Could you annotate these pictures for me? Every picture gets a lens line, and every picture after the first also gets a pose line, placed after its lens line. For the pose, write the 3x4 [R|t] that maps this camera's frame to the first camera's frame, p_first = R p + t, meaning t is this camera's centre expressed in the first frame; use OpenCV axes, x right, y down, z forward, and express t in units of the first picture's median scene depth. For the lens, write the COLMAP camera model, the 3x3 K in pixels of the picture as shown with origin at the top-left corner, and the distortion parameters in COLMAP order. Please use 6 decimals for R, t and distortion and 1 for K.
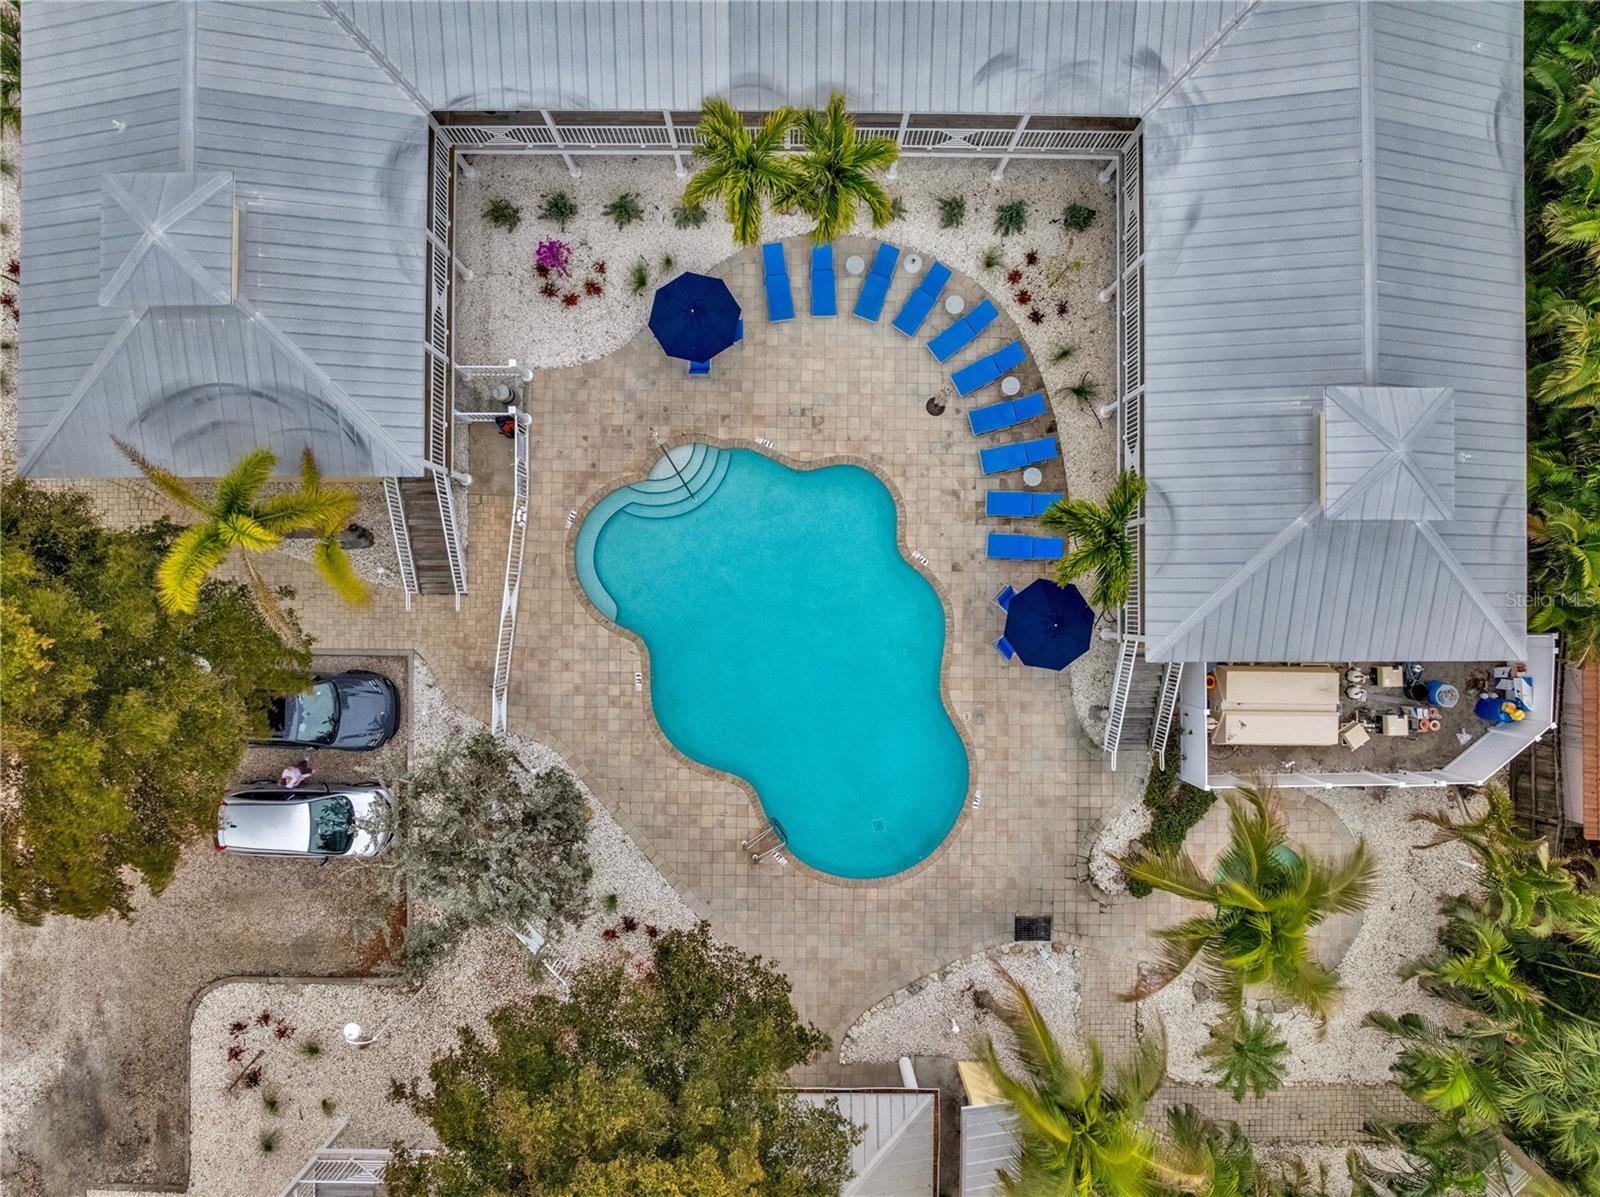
lens RADIAL K [[1132.9, 0, 800.0], [0, 1132.9, 598.5], [0, 0, 1]] dist [-0.040378, -0.000988]
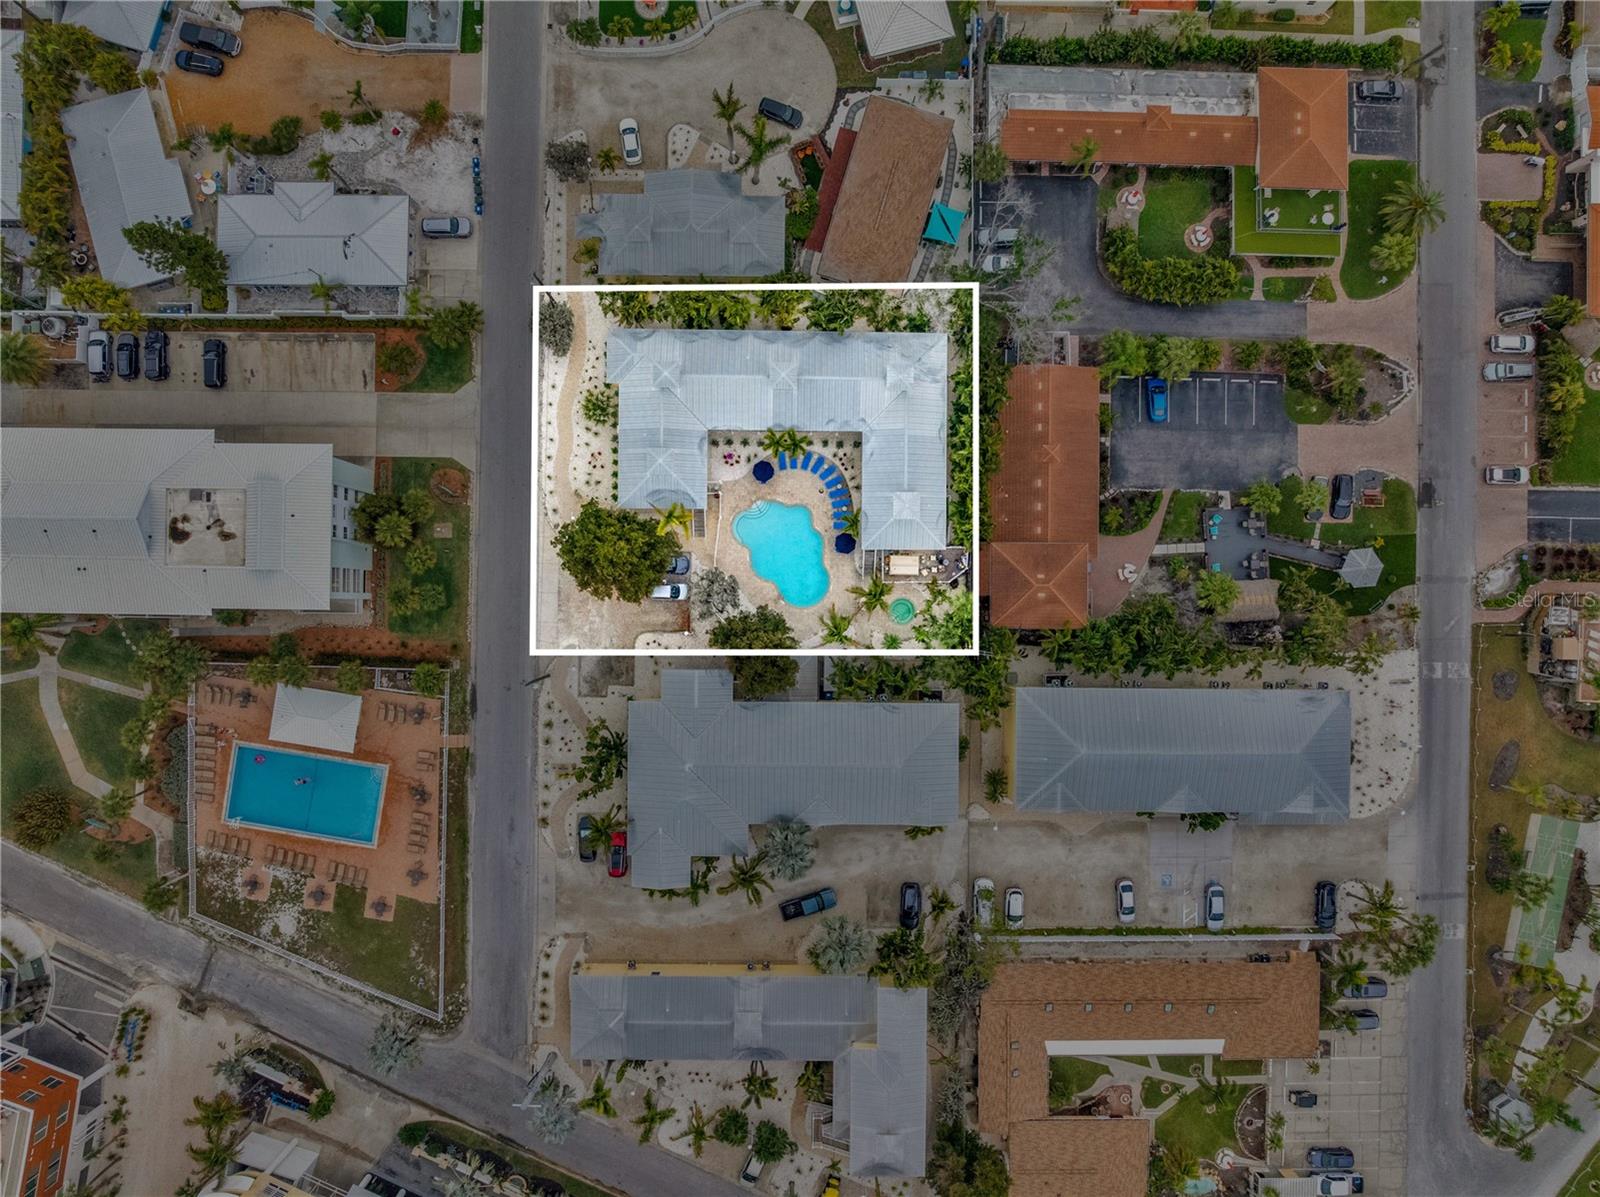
lens RADIAL K [[1132.9, 0, 800.0], [0, 1132.9, 598.5], [0, 0, 1]] dist [-0.040378, -0.000988]
pose [[0.999955, 0.004075, 0.008534, 0.010735], [-0.004075, 0.999992, -0.000011, 0.219559], [-0.008534, -0.000024, 0.999964, -3.108632]]
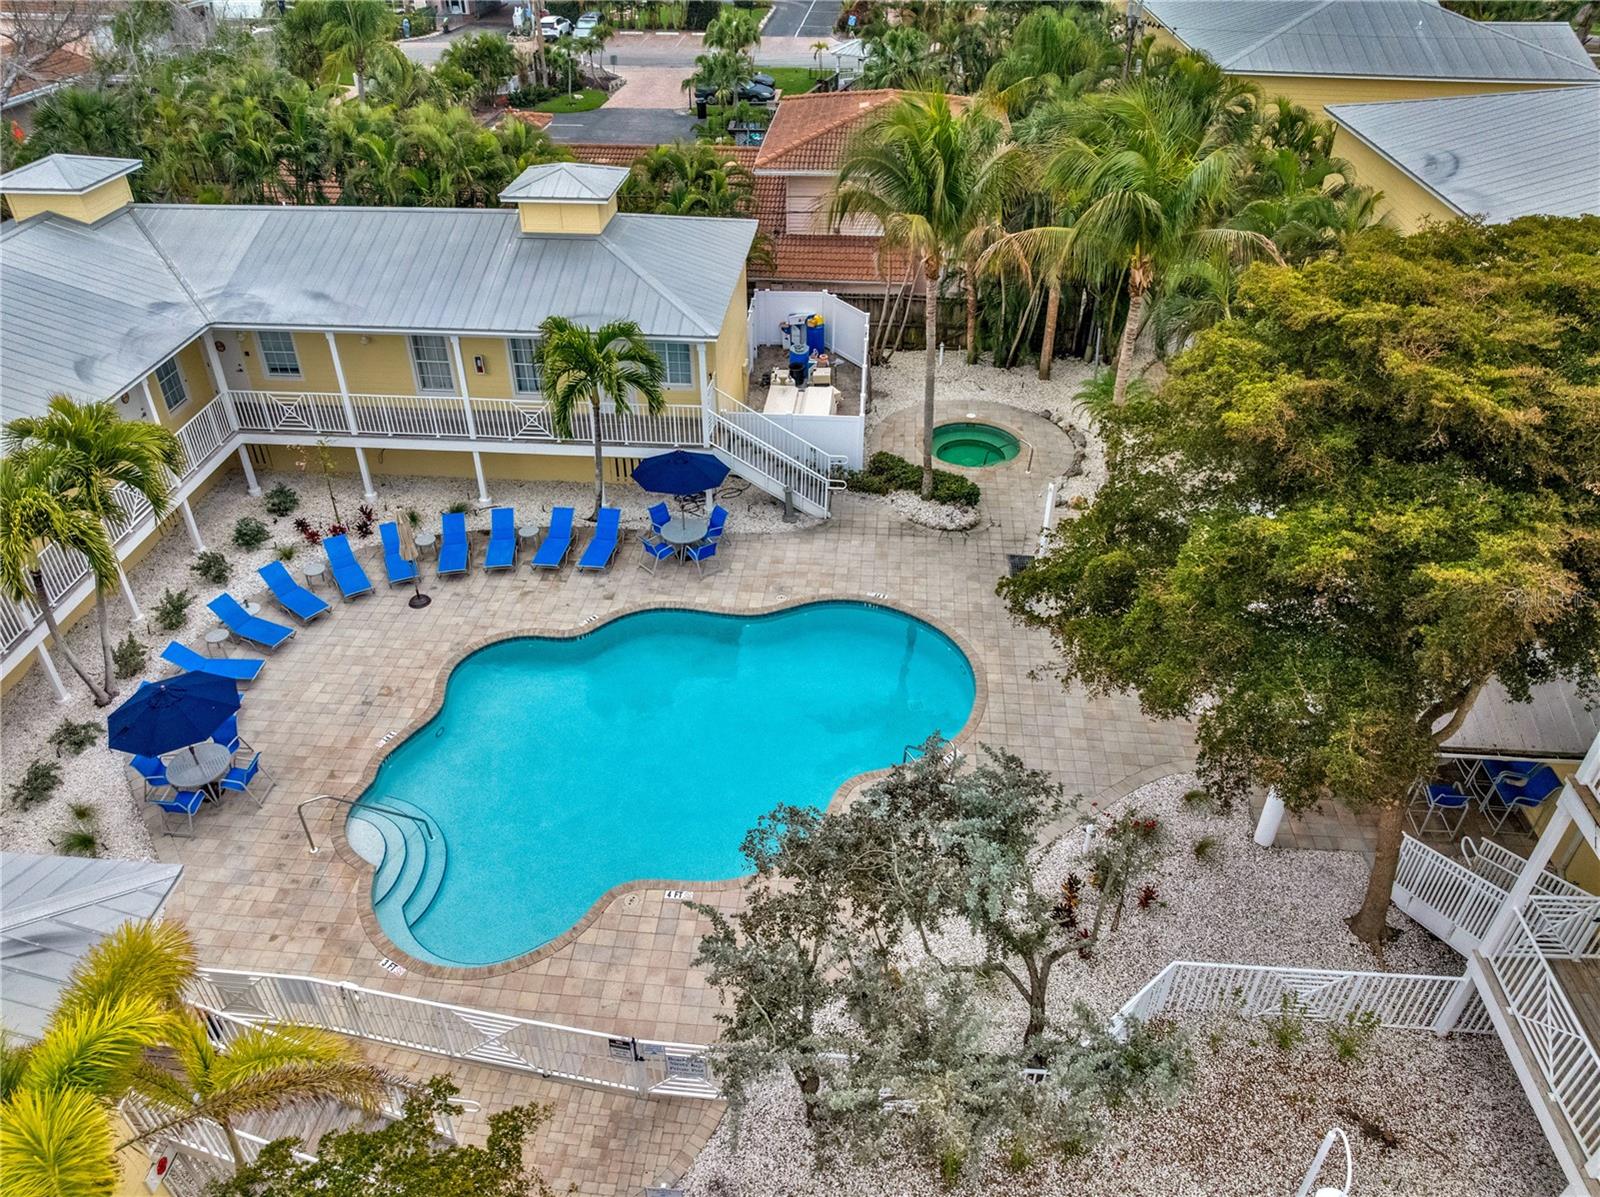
lens RADIAL K [[1132.9, 0, 800.0], [0, 1132.9, 598.5], [0, 0, 1]] dist [-0.040378, -0.000988]
pose [[0.077252, -0.587872, 0.805257, -0.556609], [0.996995, 0.050234, -0.058974, 0.172486], [-0.005782, 0.807393, 0.589986, 0.494983]]
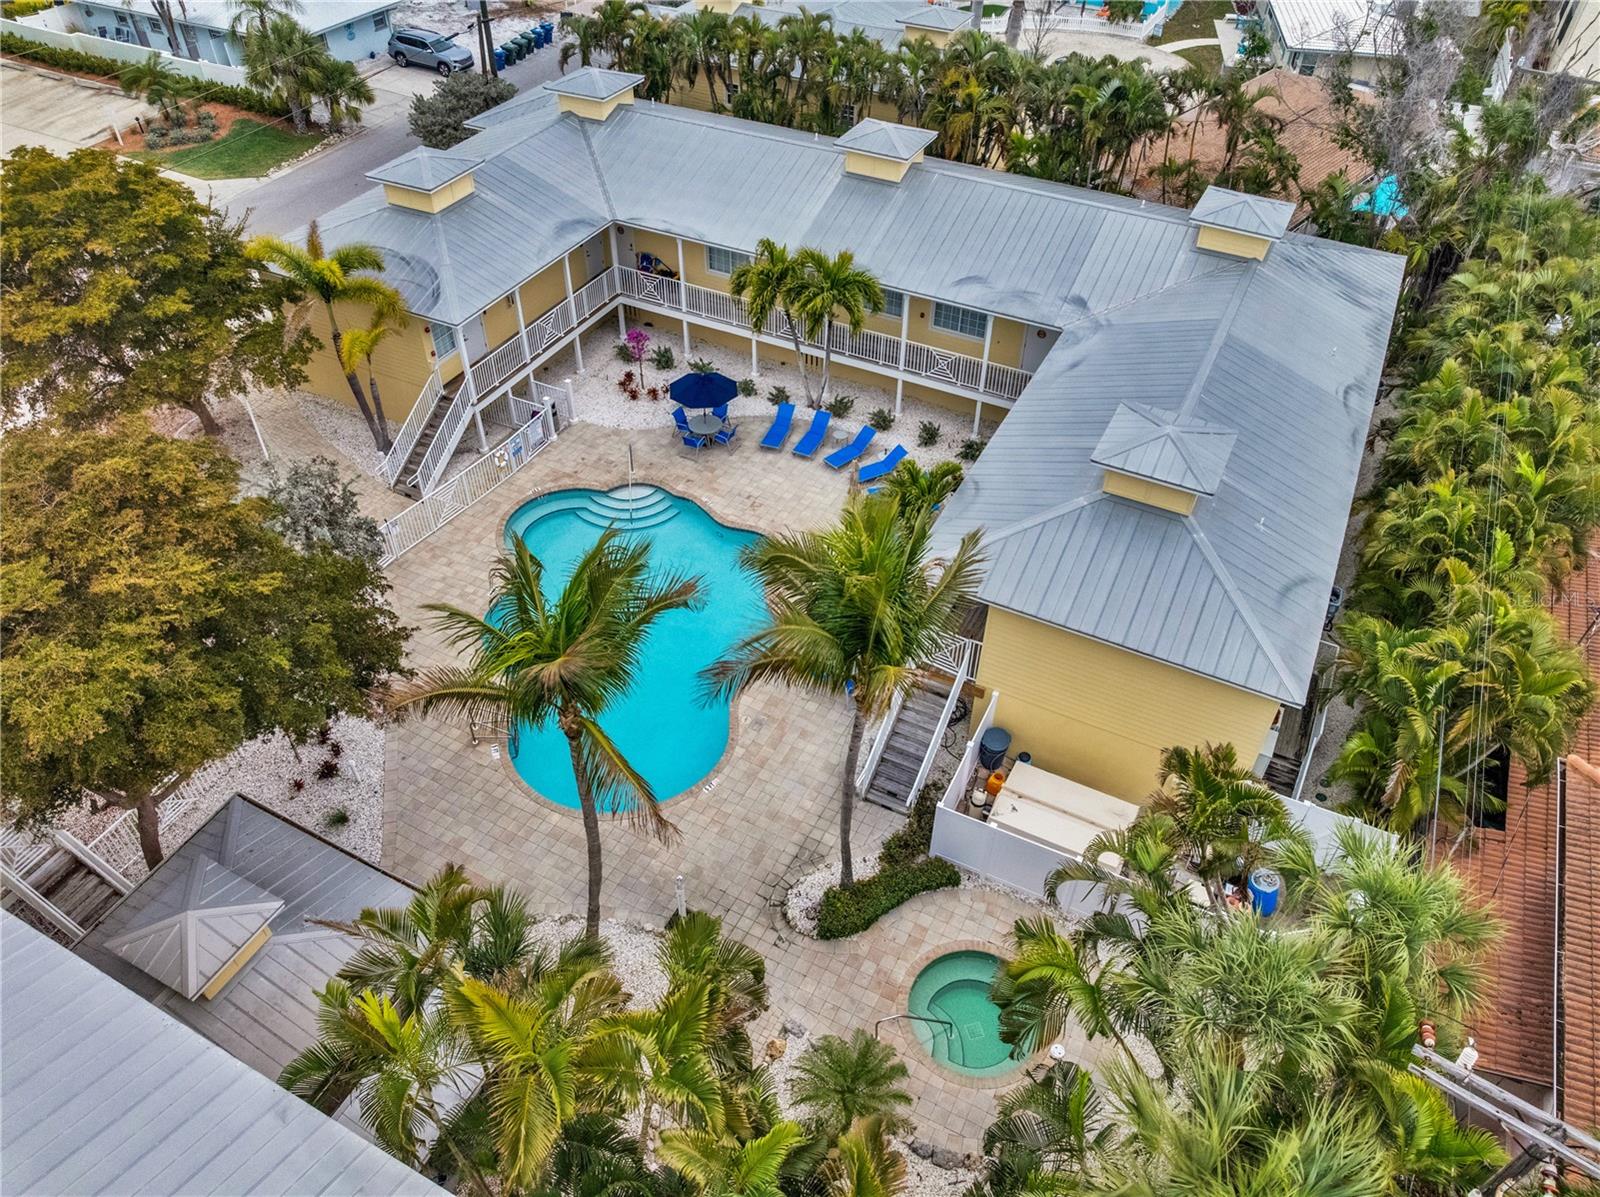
lens RADIAL K [[1132.9, 0, 800.0], [0, 1132.9, 598.5], [0, 0, 1]] dist [-0.040378, -0.000988]
pose [[0.892293, 0.305748, -0.332162, 0.480479], [-0.451452, 0.607916, -0.653169, 0.653433], [0.002221, 0.732773, 0.680470, 0.278434]]
